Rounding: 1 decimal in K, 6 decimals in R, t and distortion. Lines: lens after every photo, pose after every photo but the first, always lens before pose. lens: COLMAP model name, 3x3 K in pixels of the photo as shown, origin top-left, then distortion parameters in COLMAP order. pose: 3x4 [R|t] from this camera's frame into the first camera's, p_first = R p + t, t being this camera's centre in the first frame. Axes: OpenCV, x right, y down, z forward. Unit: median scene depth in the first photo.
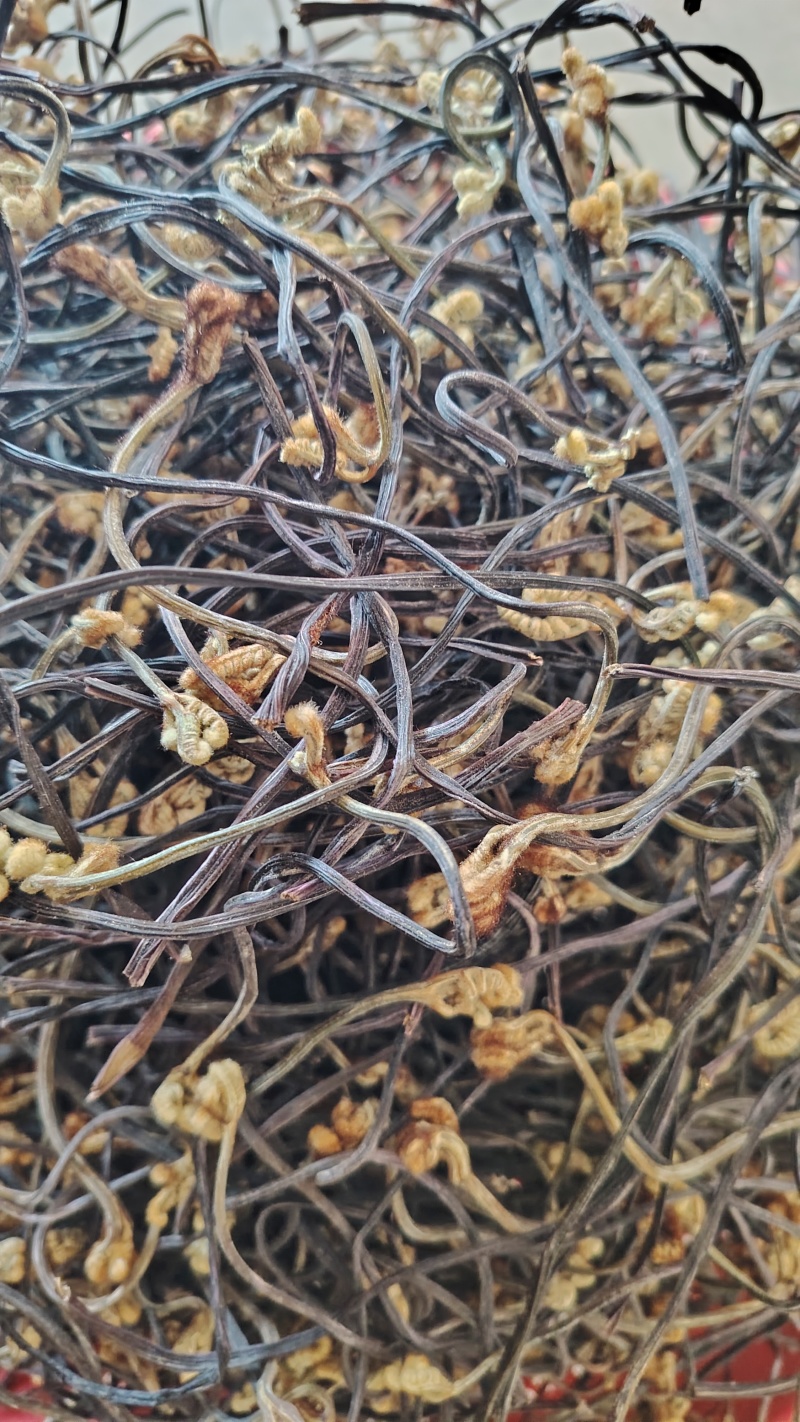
lens RADIAL K [[1012.3, 0, 395.1], [0, 1012.3, 709.5], [0, 0, 1]] dist [-0.012048, -0.002720]
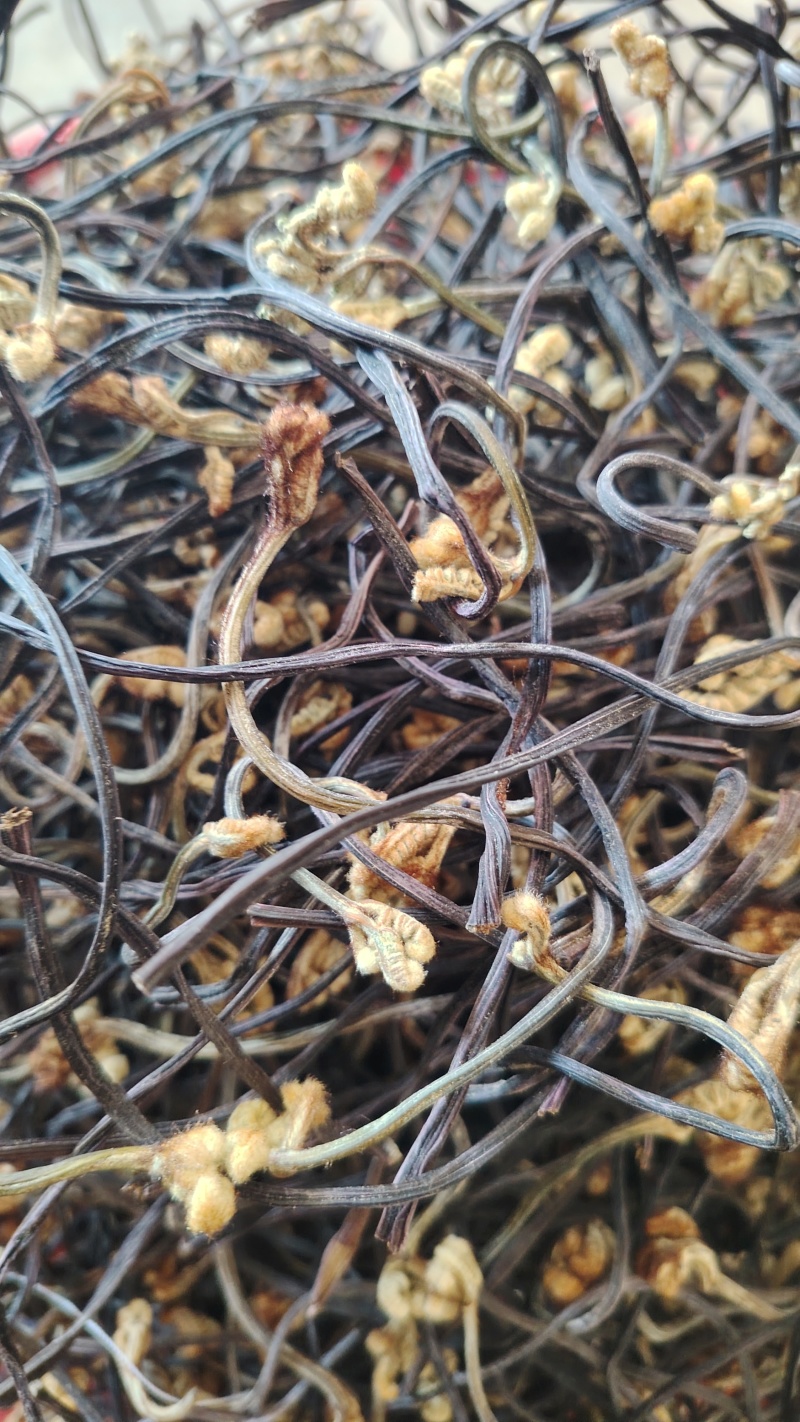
lens RADIAL K [[1012.3, 0, 404.8], [0, 1012.3, 711.1], [0, 0, 1]] dist [-0.012048, -0.002720]
pose [[0.976260, -0.212189, 0.043506, -0.166132], [0.209008, 0.975551, 0.067935, -0.202569], [-0.056858, -0.057229, 0.996741, 0.156154]]
